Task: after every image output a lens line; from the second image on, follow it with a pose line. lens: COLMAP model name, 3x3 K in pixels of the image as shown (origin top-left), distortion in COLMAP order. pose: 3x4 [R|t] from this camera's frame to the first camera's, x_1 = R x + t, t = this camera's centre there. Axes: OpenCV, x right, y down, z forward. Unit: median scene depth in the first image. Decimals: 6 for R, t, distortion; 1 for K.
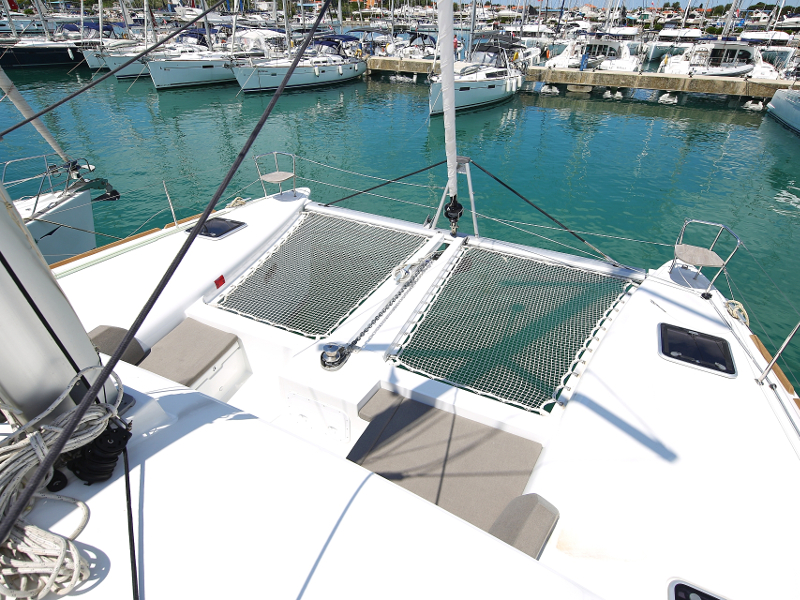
lens RADIAL K [[417.5, 0, 400.3], [0, 417.5, 302.4], [0, 0, 1]] dist [0.001260, 0.000628]
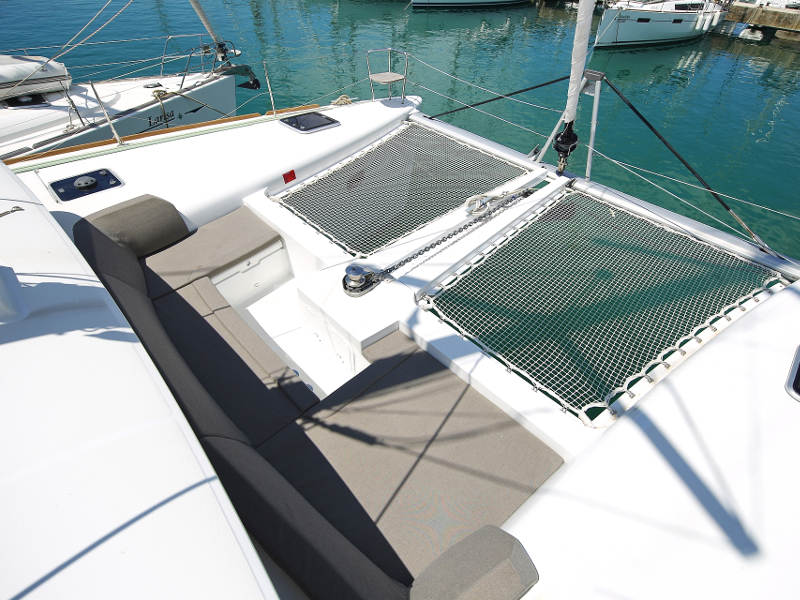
lens RADIAL K [[367.1, 0, 419.6], [0, 367.1, 296.8], [0, 0, 1]] dist [0.002084, -0.001303]
pose [[0.944283, 0.248092, -0.216287, 0.093337], [-0.205295, 0.957601, 0.202124, -0.014110], [0.257262, -0.146460, 0.955178, 0.193620]]
